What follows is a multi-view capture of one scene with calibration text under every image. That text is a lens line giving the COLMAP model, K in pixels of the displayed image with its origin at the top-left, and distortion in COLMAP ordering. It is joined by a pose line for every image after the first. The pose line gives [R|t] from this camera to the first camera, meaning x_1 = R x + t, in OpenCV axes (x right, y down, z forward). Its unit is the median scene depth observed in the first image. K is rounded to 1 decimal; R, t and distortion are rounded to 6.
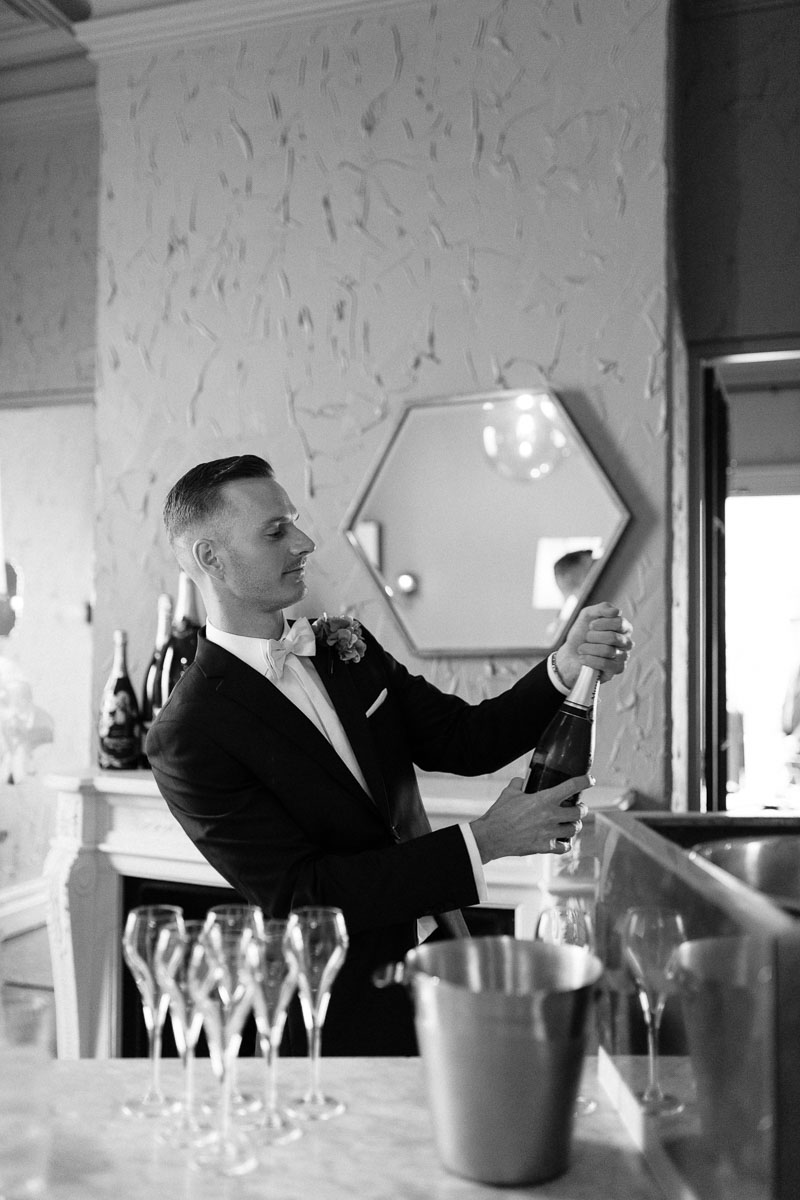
lens RADIAL K [[1123.3, 0, 400.8], [0, 1123.3, 621.1], [0, 0, 1]] dist [0.003118, 0.008717]
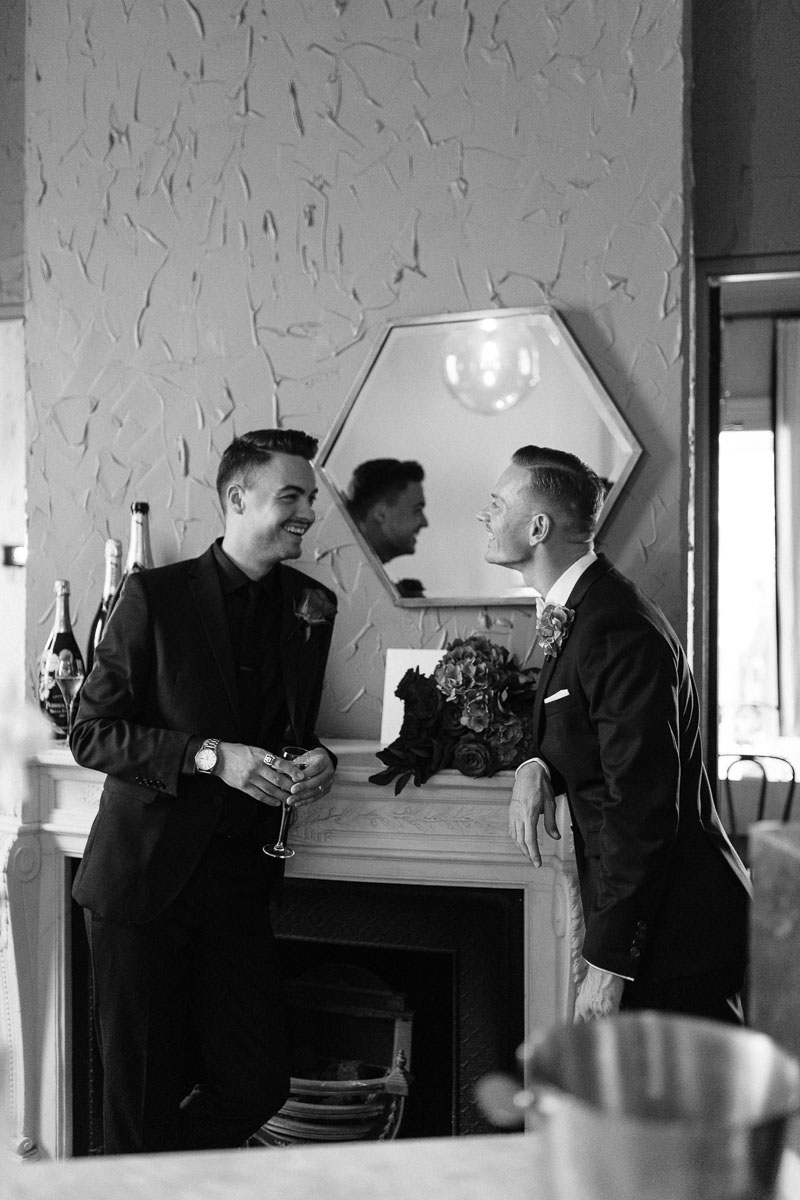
lens RADIAL K [[1132.0, 0, 400.0], [0, 1132.0, 600.0], [0, 0, 1]] dist [0.009040, 0.001629]
pose [[0.996936, -0.005885, 0.078000, -0.055155], [0.002991, 0.999305, 0.037168, -0.007673], [-0.078165, -0.036821, 0.996260, 0.097947]]
